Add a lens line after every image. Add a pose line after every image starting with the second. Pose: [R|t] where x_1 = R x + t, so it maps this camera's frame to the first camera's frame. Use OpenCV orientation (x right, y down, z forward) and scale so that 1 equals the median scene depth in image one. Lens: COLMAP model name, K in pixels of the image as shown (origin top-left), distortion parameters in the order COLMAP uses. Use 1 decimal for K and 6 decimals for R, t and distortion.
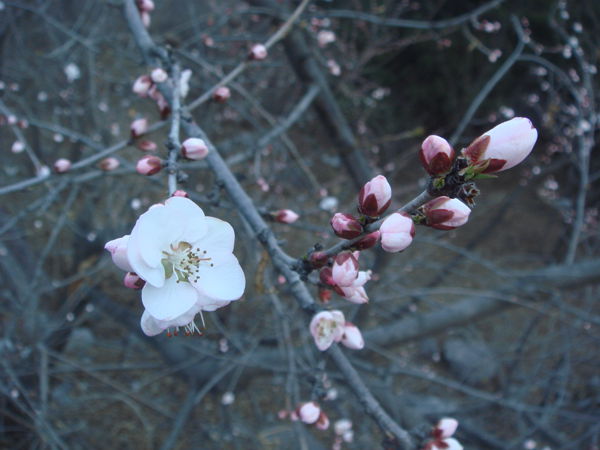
lens RADIAL K [[692.2, 0, 300.0], [0, 692.2, 225.0], [0, 0, 1]] dist [-0.172704, 0.123886]
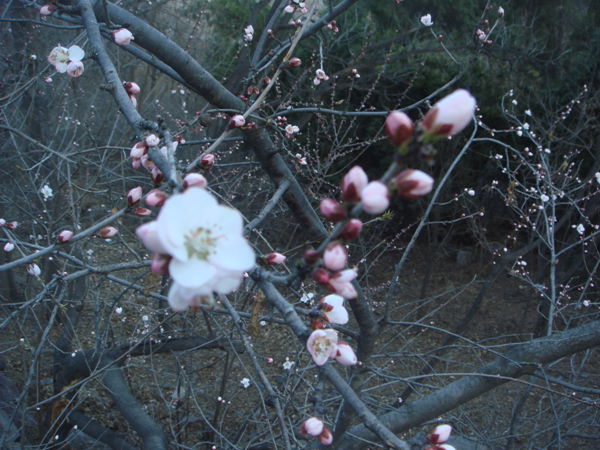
lens RADIAL K [[692.2, 0, 300.0], [0, 692.2, 225.0], [0, 0, 1]] dist [-0.172704, 0.123886]
pose [[0.995337, -0.085657, 0.044358, -0.027466], [0.091657, 0.983151, -0.158153, 0.126297], [-0.030064, 0.161482, 0.986418, -0.110667]]
